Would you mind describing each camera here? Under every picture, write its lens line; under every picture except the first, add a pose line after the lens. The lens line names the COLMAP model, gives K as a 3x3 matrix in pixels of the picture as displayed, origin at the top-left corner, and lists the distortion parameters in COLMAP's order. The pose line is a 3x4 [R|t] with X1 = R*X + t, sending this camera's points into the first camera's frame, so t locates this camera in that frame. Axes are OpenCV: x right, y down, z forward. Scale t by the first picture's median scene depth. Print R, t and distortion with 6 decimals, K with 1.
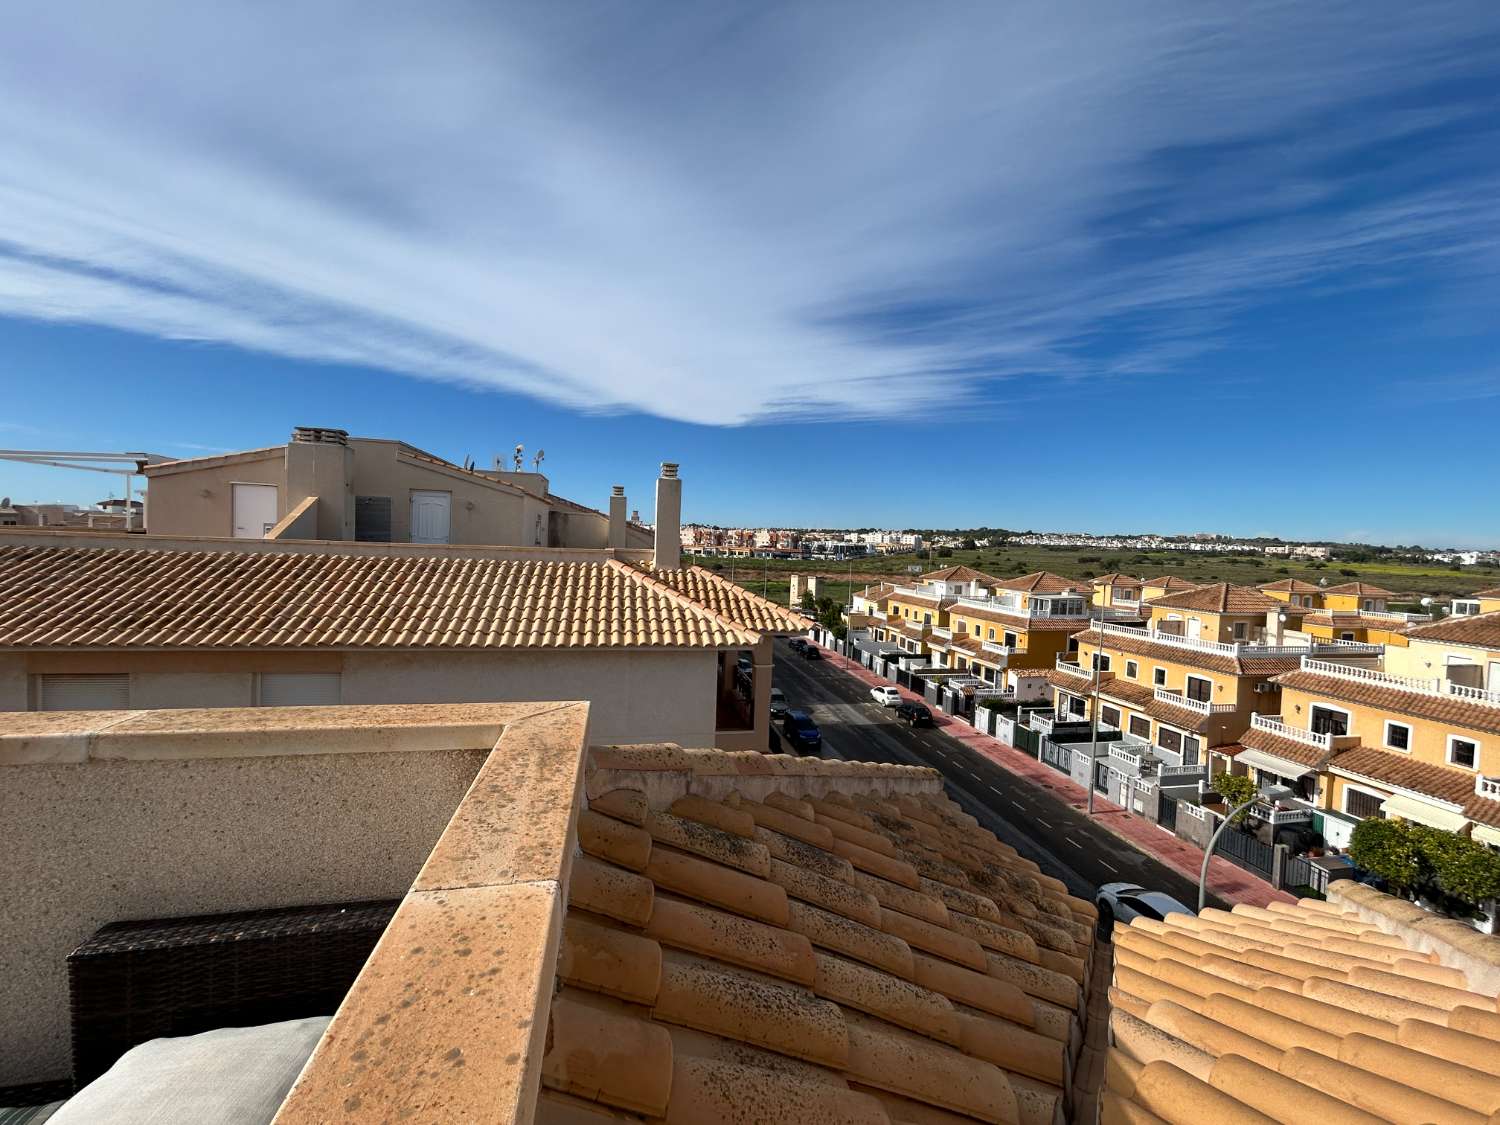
lens RADIAL K [[610.2, 0, 750.0], [0, 610.2, 562.5], [0, 0, 1]] dist [0.001039, -0.000529]
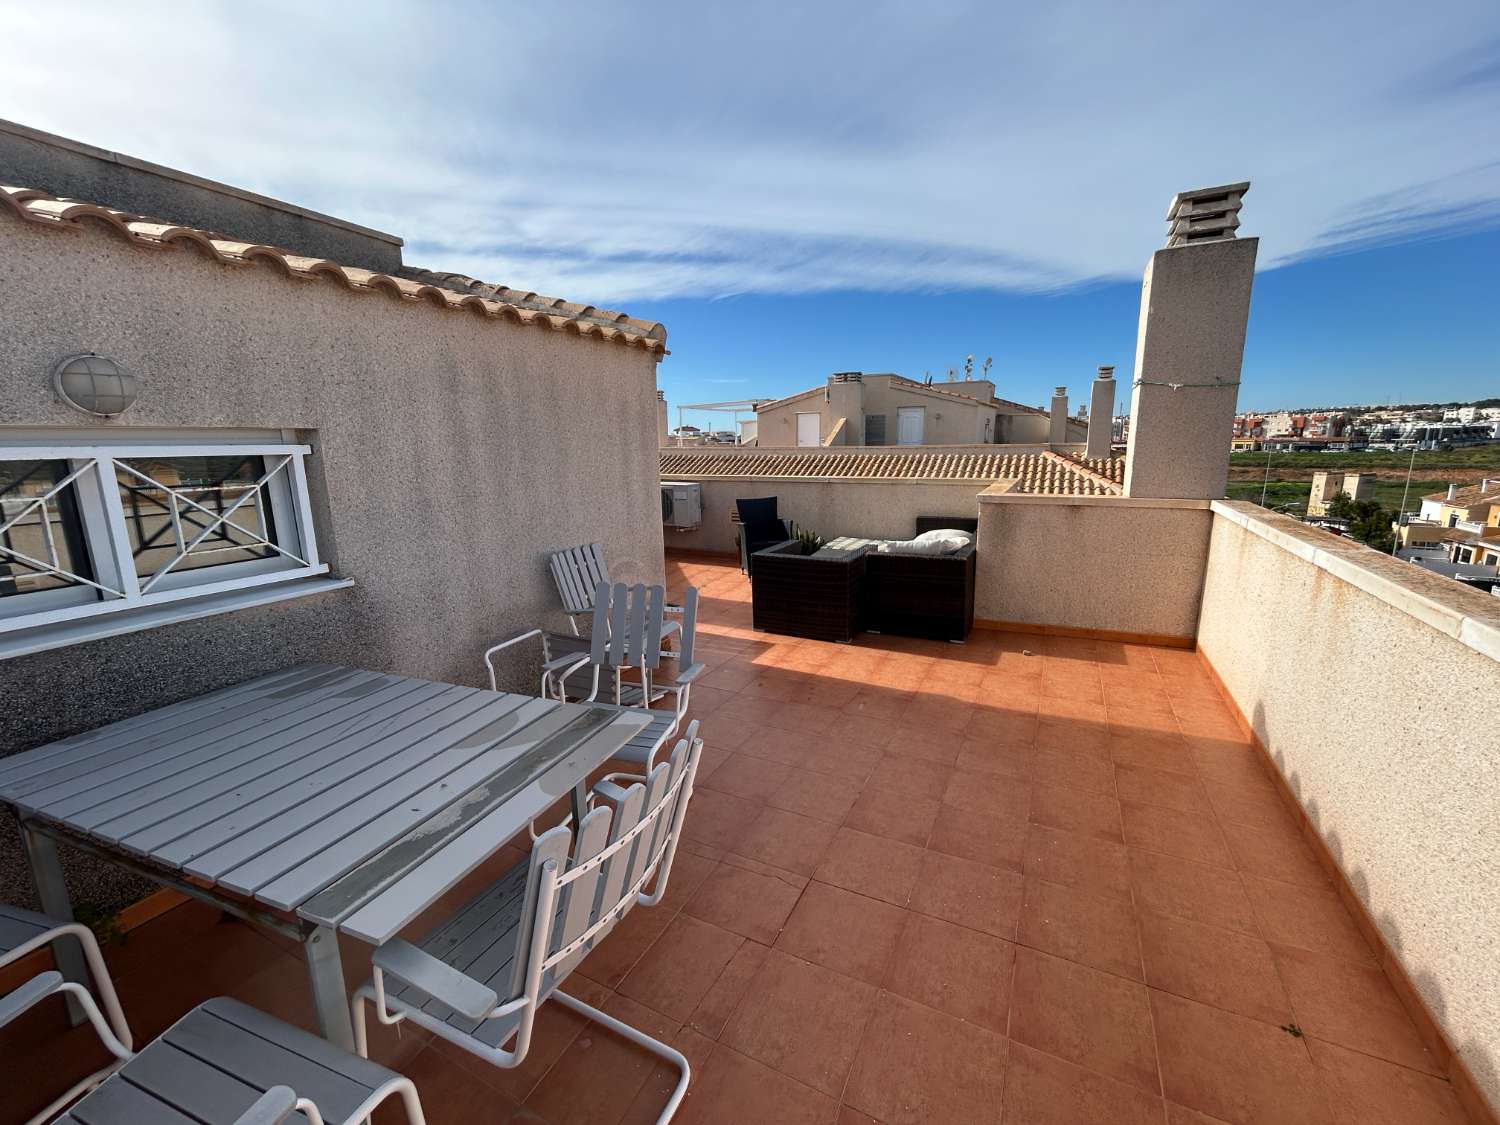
lens RADIAL K [[610.2, 0, 750.0], [0, 610.2, 562.5], [0, 0, 1]] dist [0.001039, -0.000529]
pose [[0.773332, 0.077572, -0.629238, 0.116001], [0.022832, 0.988435, 0.149914, 0.018591], [0.633591, -0.130300, 0.762617, -0.405414]]
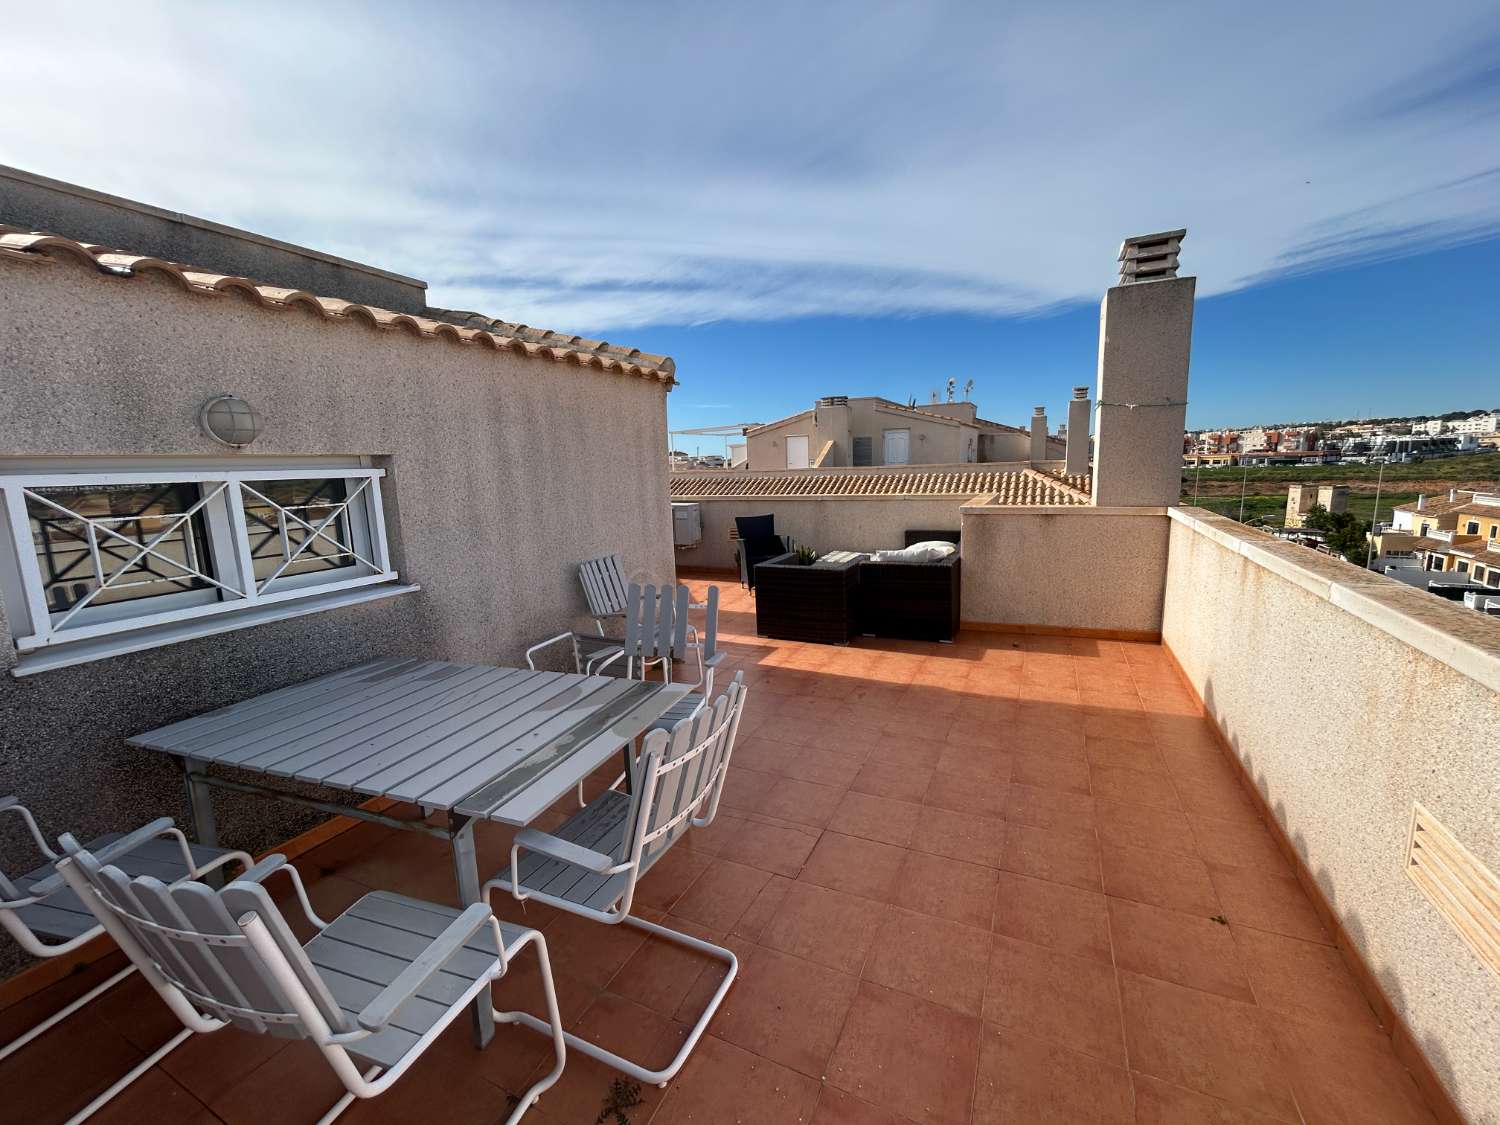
lens RADIAL K [[610.2, 0, 750.0], [0, 610.2, 562.5], [0, 0, 1]] dist [0.001039, -0.000529]
pose [[0.784997, 0.038611, -0.618296, 0.129228], [0.040484, 0.992725, 0.113392, 0.021672], [0.618176, -0.114044, 0.777723, -0.436076]]
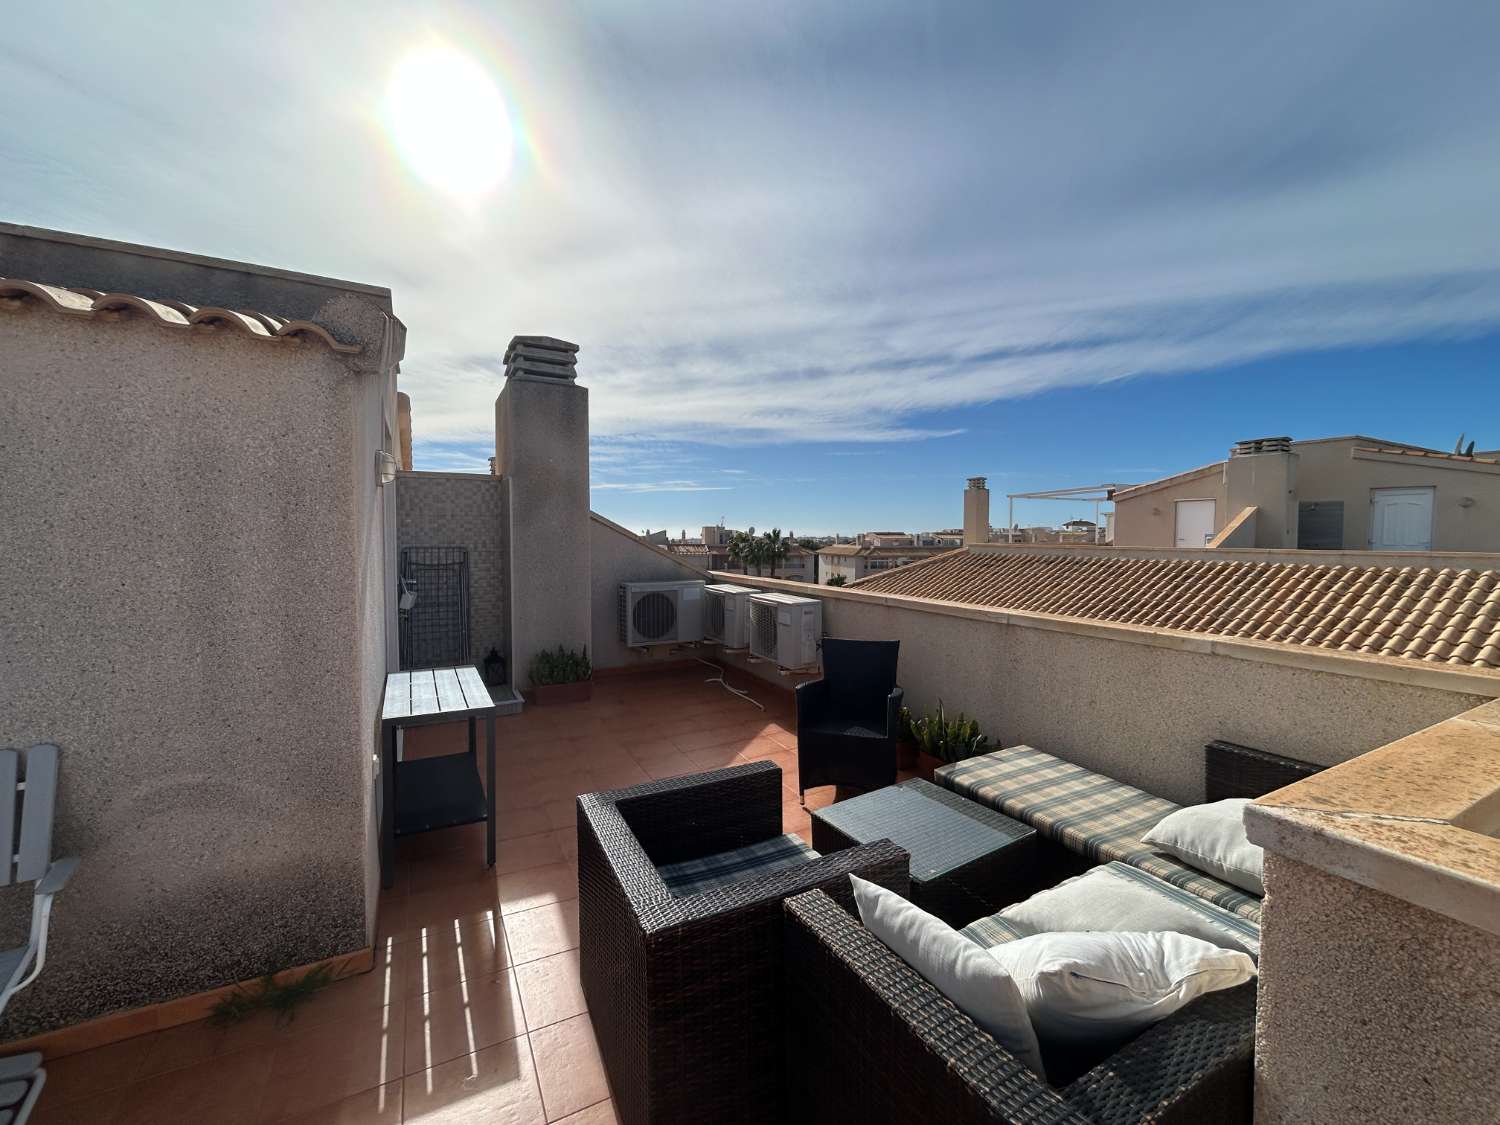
lens RADIAL K [[597.4, 0, 746.9], [0, 597.4, 543.6], [0, 0, 1]] dist [-0.000826, -0.000100]
pose [[0.274109, -0.021882, -0.961450, 0.036118], [-0.025336, 0.999230, -0.029965, 0.006979], [0.961365, 0.032573, 0.273344, -0.120011]]
